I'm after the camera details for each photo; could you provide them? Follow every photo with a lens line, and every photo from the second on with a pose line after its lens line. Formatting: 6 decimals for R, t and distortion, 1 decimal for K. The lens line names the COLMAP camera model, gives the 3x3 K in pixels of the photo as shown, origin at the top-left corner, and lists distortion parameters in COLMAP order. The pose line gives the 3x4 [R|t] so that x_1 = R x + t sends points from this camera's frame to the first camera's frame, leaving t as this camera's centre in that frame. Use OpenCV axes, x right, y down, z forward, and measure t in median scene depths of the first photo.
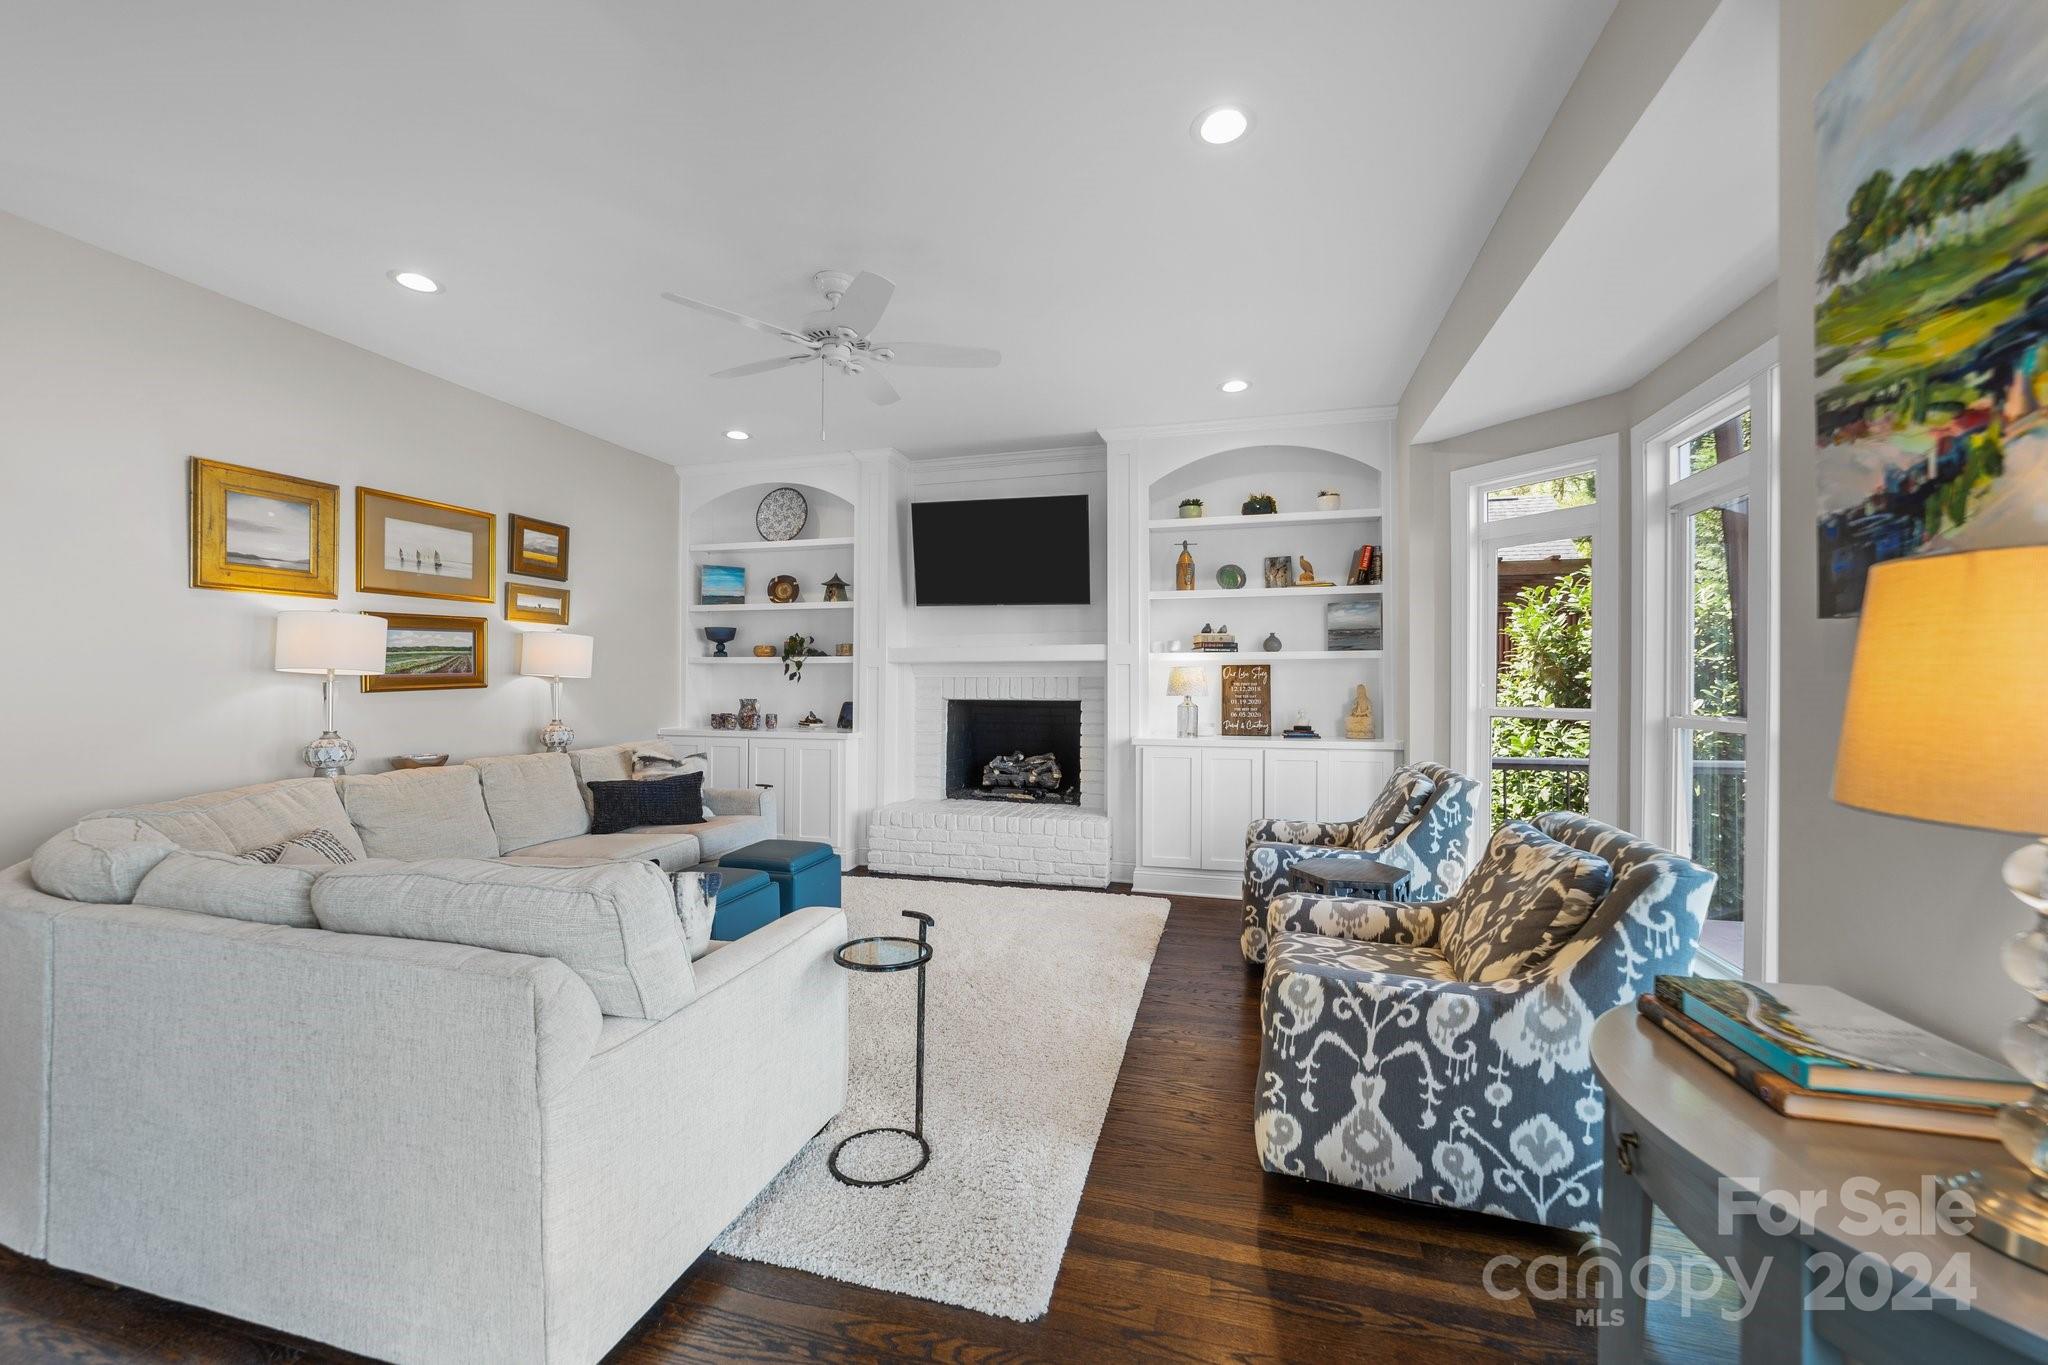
lens RADIAL K [[792.3, 0, 1022.8], [0, 792.3, 682.0], [0, 0, 1]] dist [-0.019168, 0.007771]
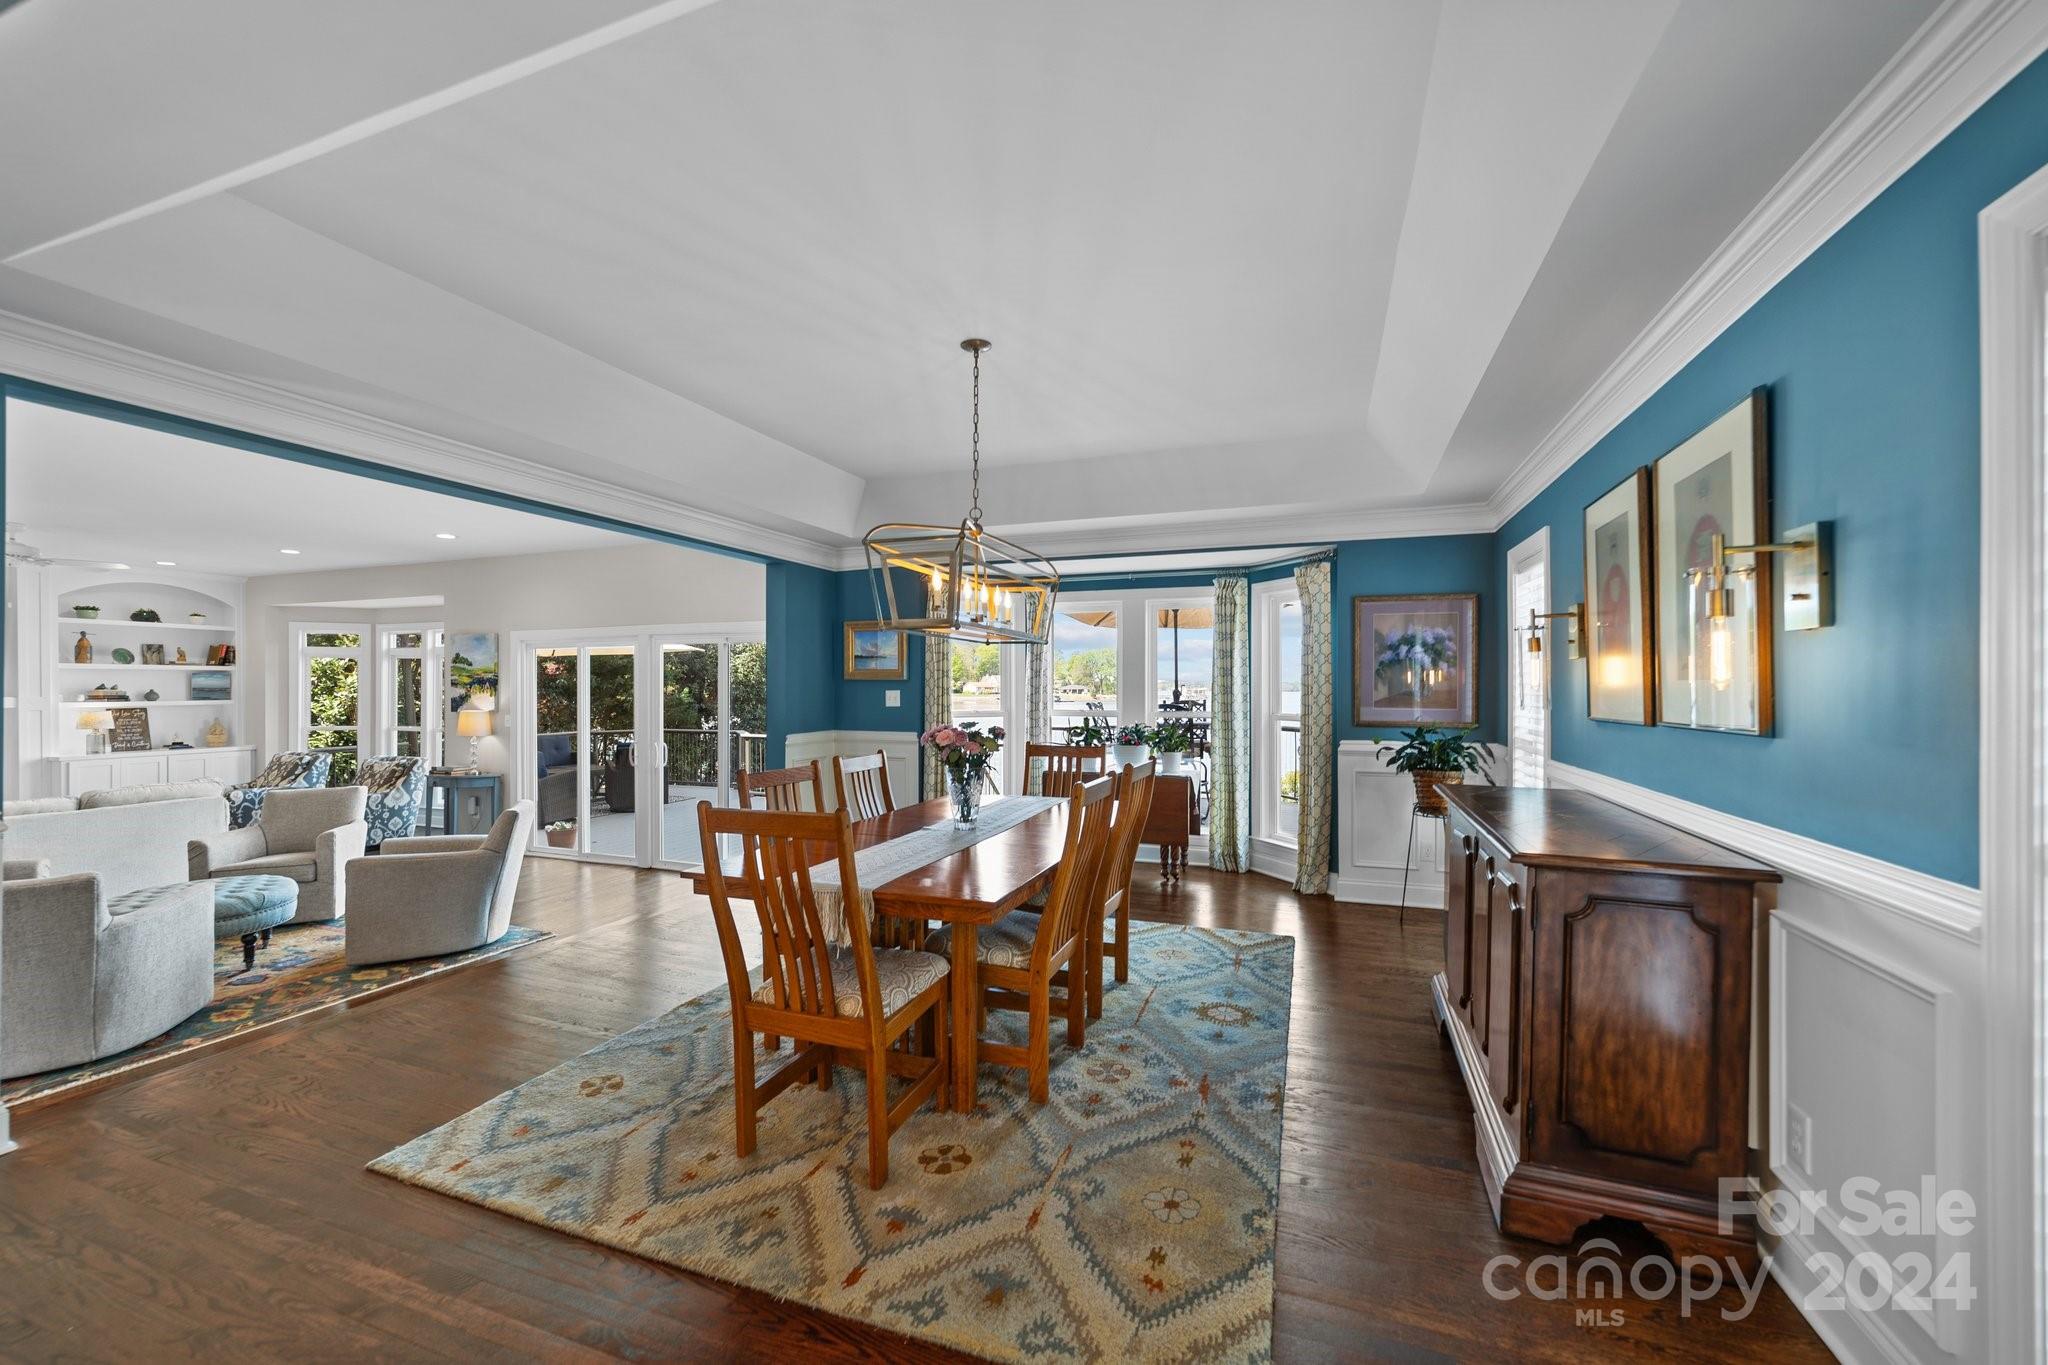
lens RADIAL K [[792.3, 0, 1027.5], [0, 792.3, 688.4], [0, 0, 1]] dist [-0.019168, 0.007771]
pose [[0.077393, -0.002169, 0.996998, -1.263577], [-0.001066, 0.999997, 0.002258, -0.072157], [-0.997000, -0.001238, 0.077391, -1.056805]]
